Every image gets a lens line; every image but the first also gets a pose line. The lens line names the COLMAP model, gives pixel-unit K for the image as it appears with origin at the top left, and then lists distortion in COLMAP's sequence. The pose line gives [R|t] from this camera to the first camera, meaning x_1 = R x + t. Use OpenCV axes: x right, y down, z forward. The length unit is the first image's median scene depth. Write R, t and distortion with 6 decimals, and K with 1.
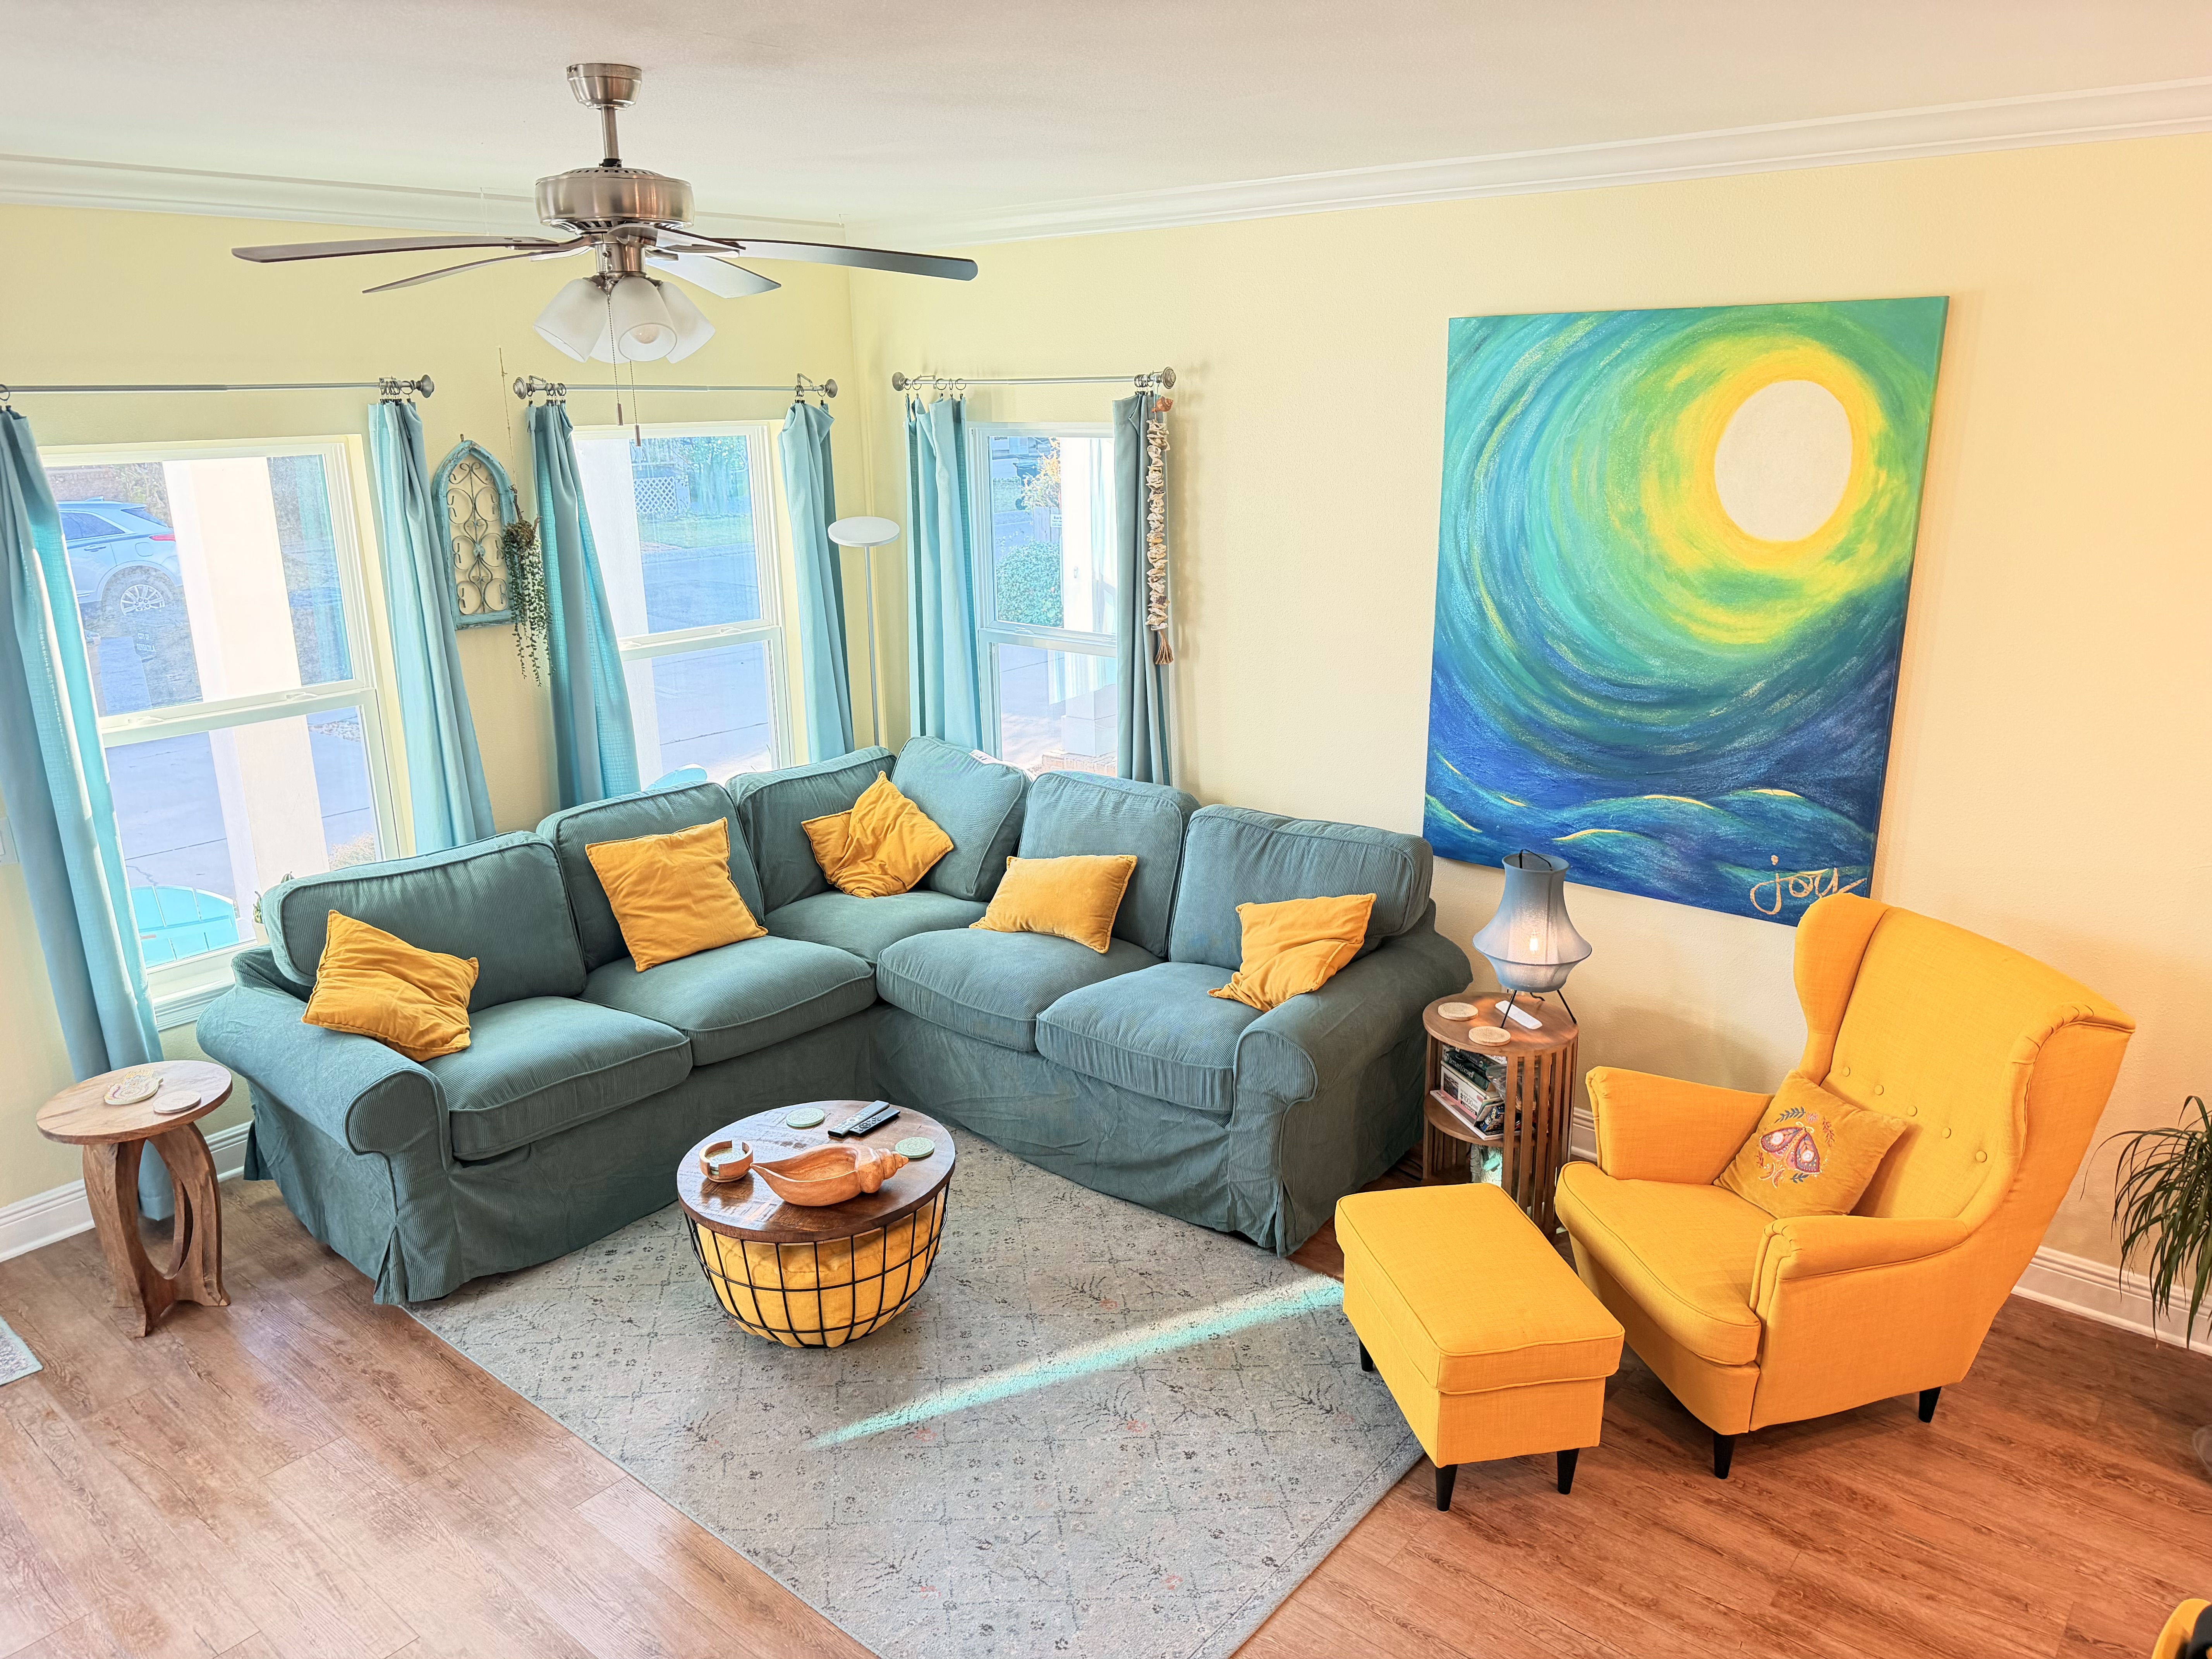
lens RADIAL K [[1547.7, 0, 1114.8], [0, 1547.7, 830.7], [0, 0, 1]] dist [0.167309, -0.300058]
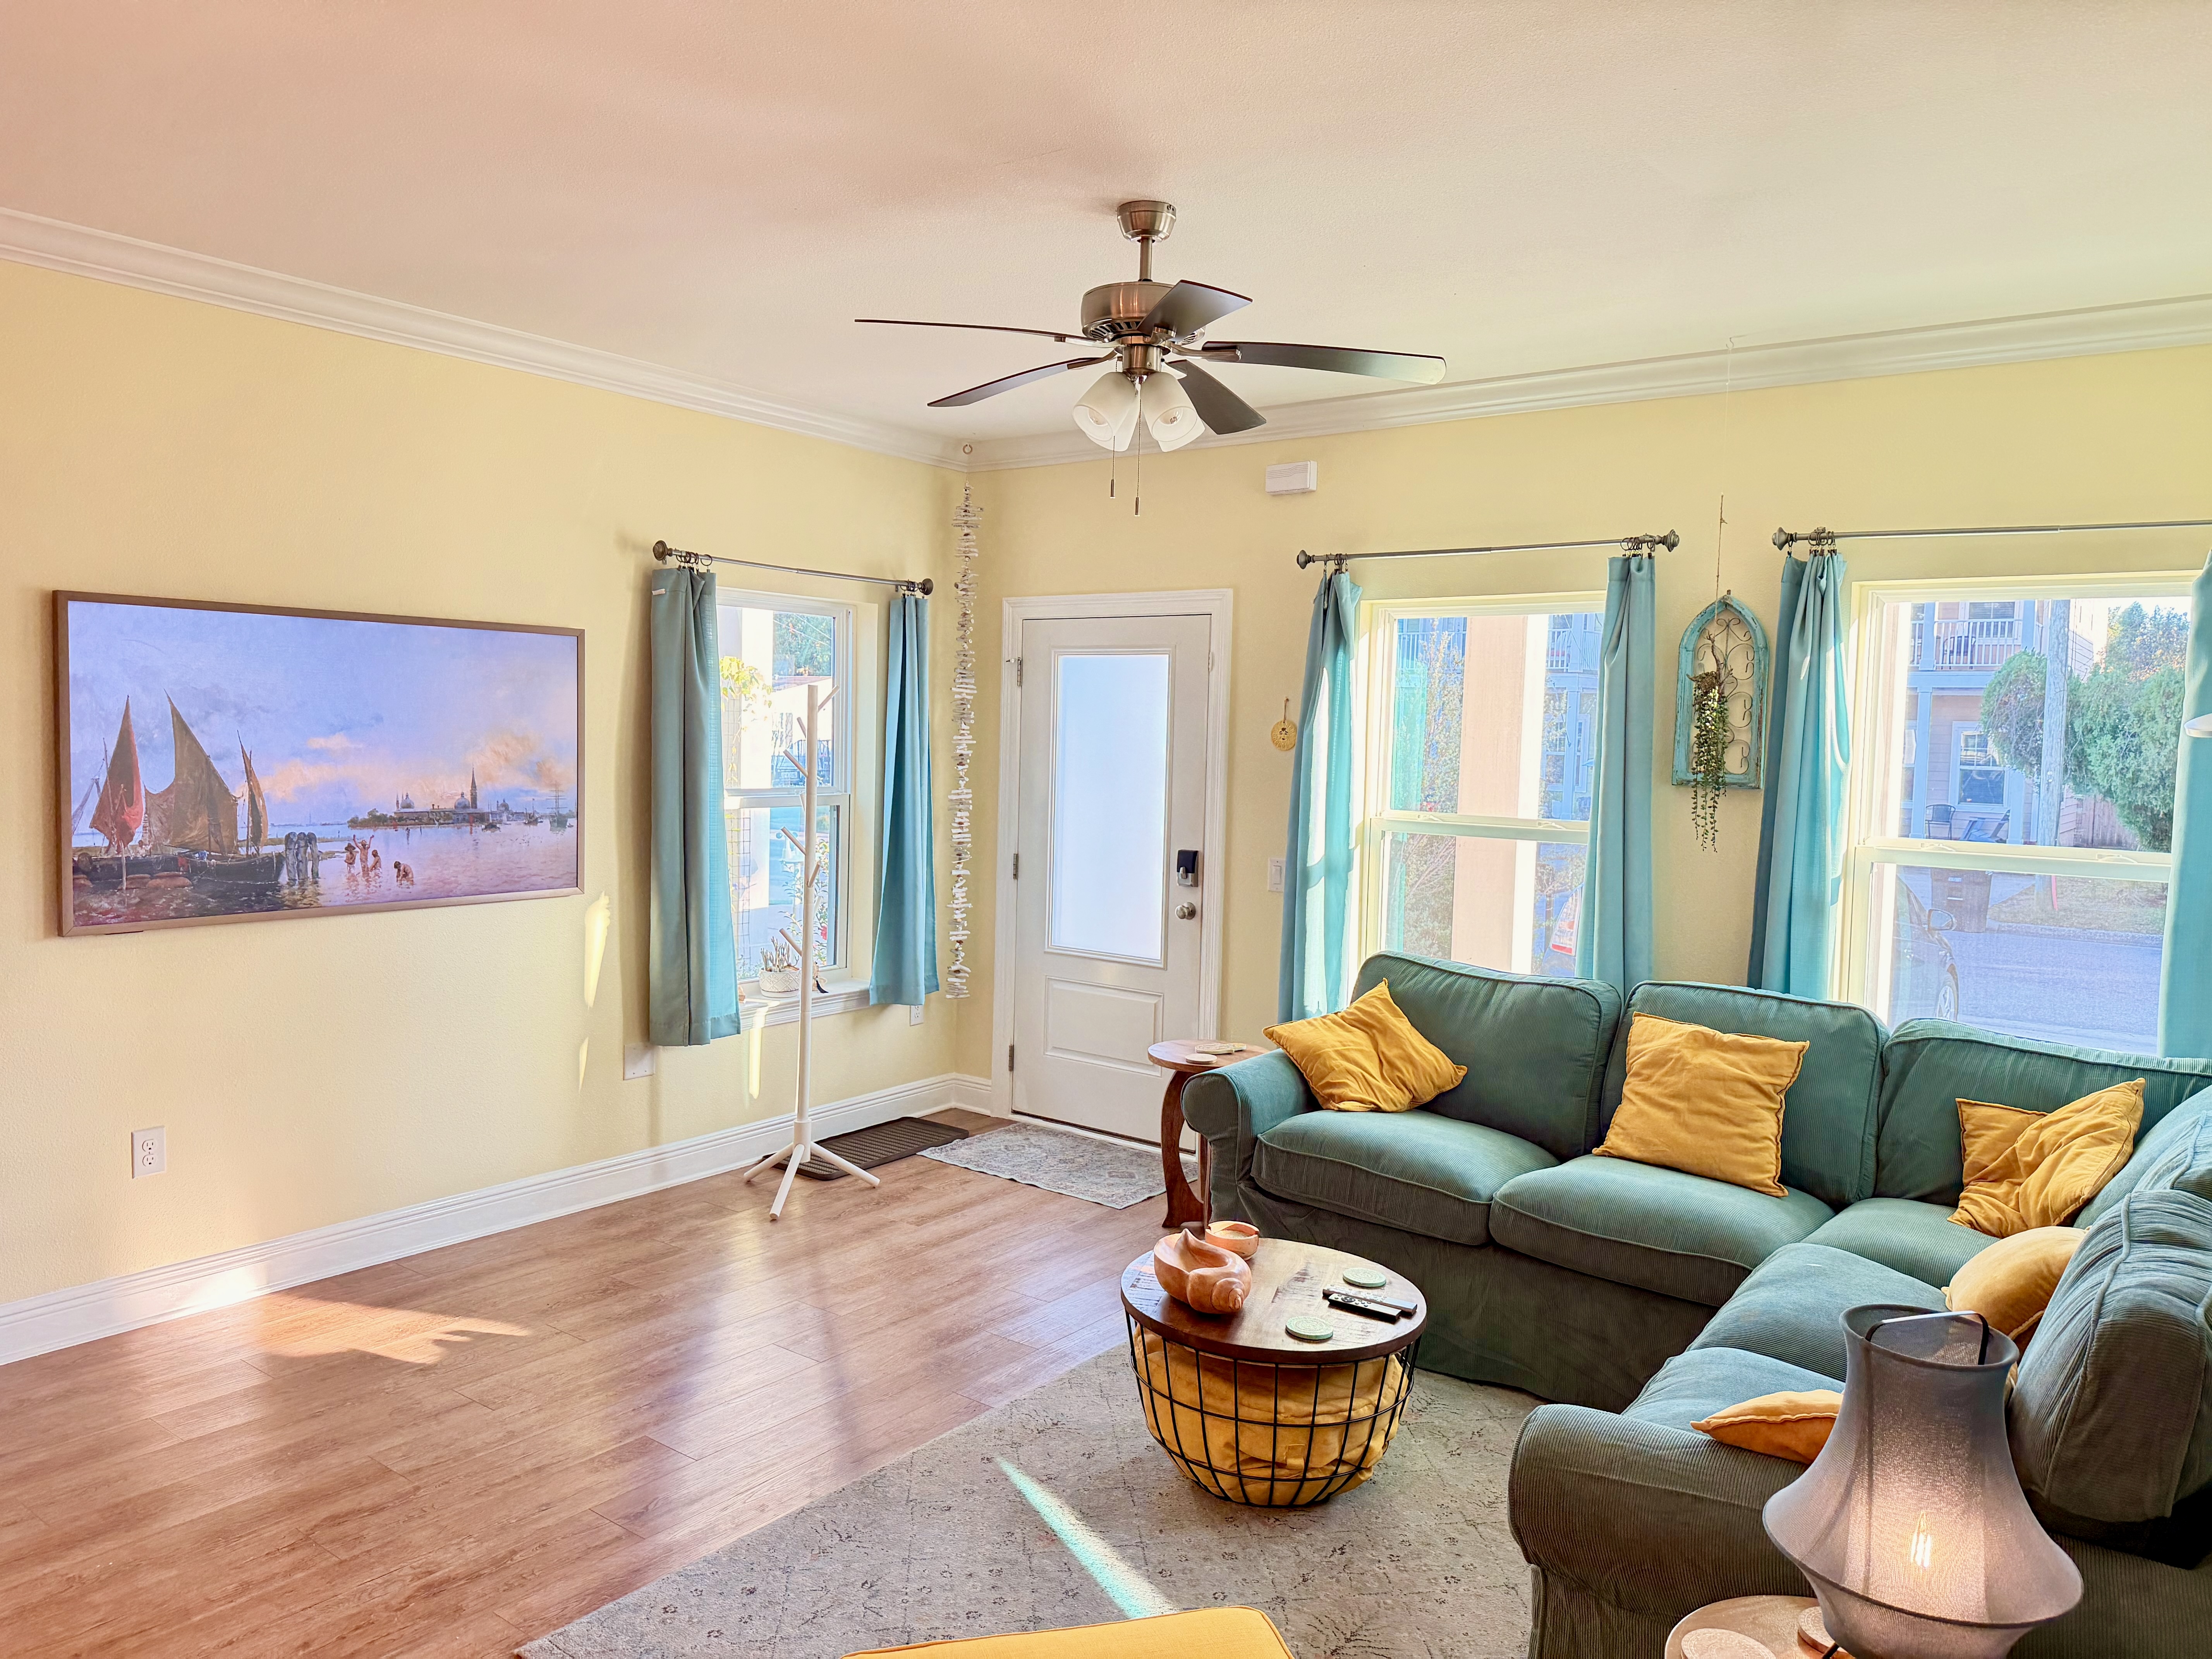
lens RADIAL K [[1547.7, 0, 1114.8], [0, 1547.7, 830.7], [0, 0, 1]] dist [0.167309, -0.300058]
pose [[0.043969, 0.079873, -0.995835, 0.605553], [-0.301949, 0.951243, 0.062965, -0.063103], [0.952310, 0.297923, 0.065943, 0.685757]]
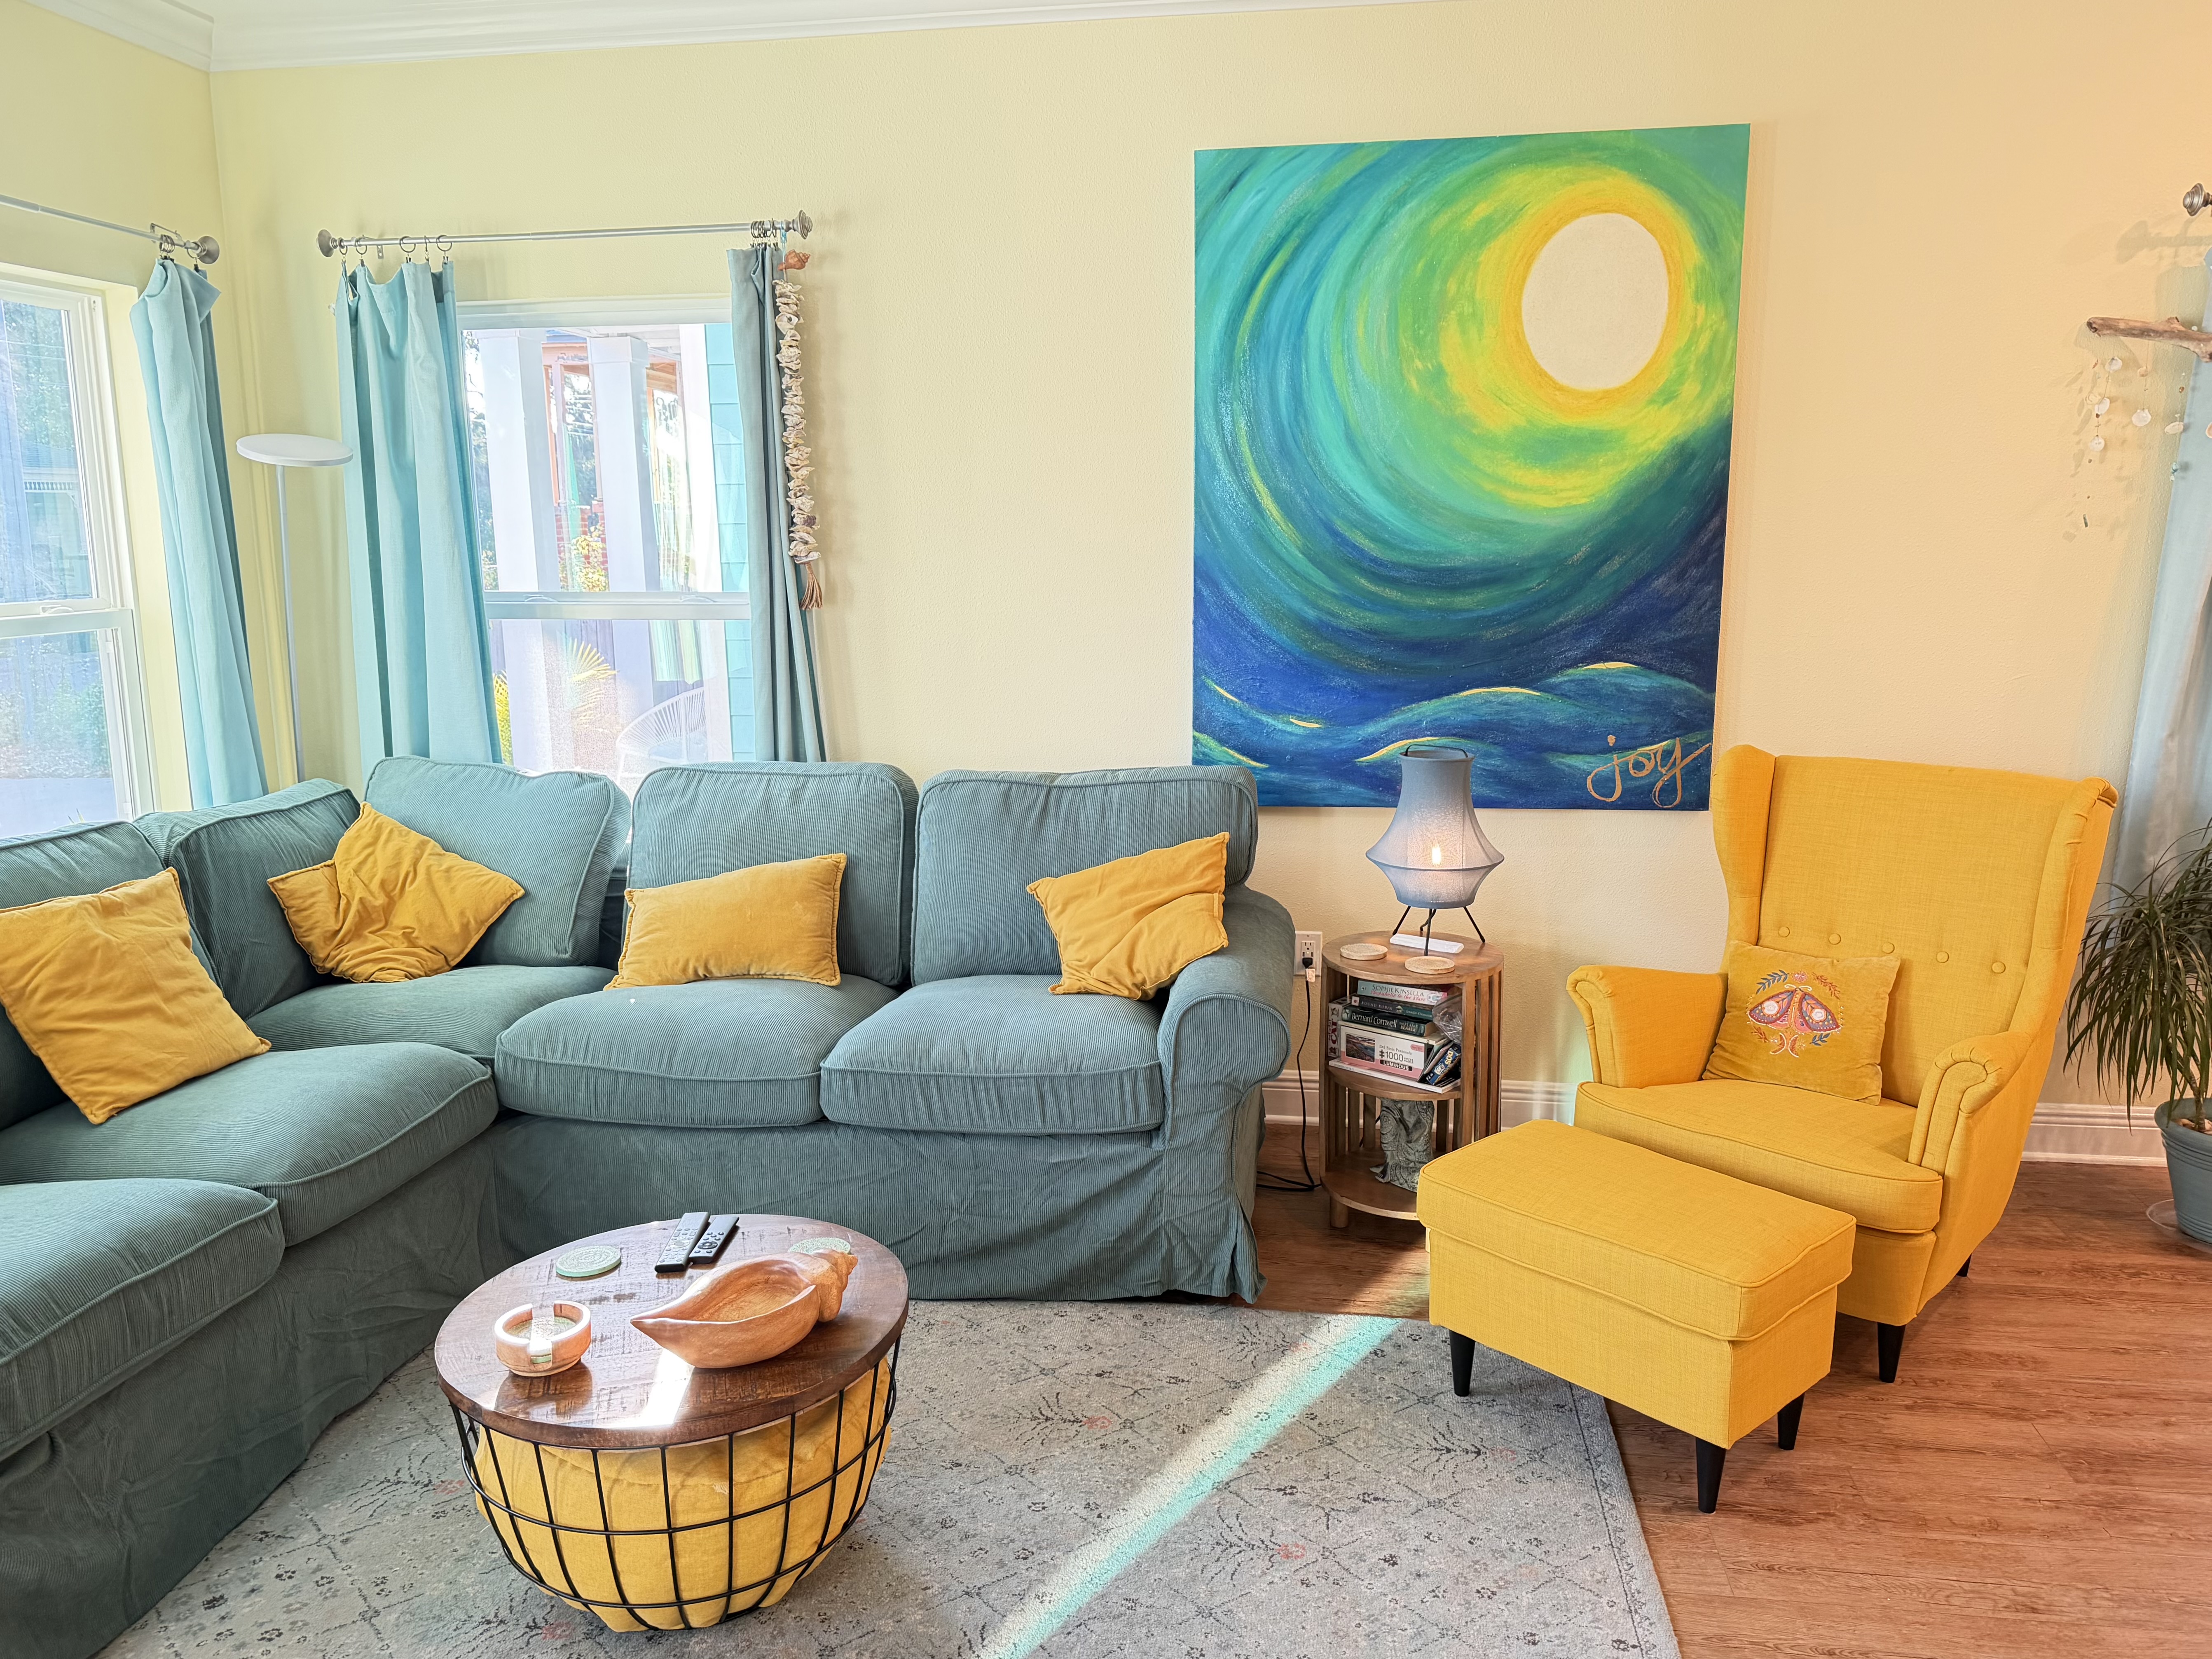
lens RADIAL K [[1630.5, 0, 1106.0], [0, 1630.5, 829.5], [0, 0, 1]] dist [0.146986, -0.246272]
pose [[0.851519, -0.092844, 0.516039, -0.319924], [0.147279, 0.986927, -0.065460, 0.084982], [-0.503215, 0.131742, 0.854060, 0.312084]]
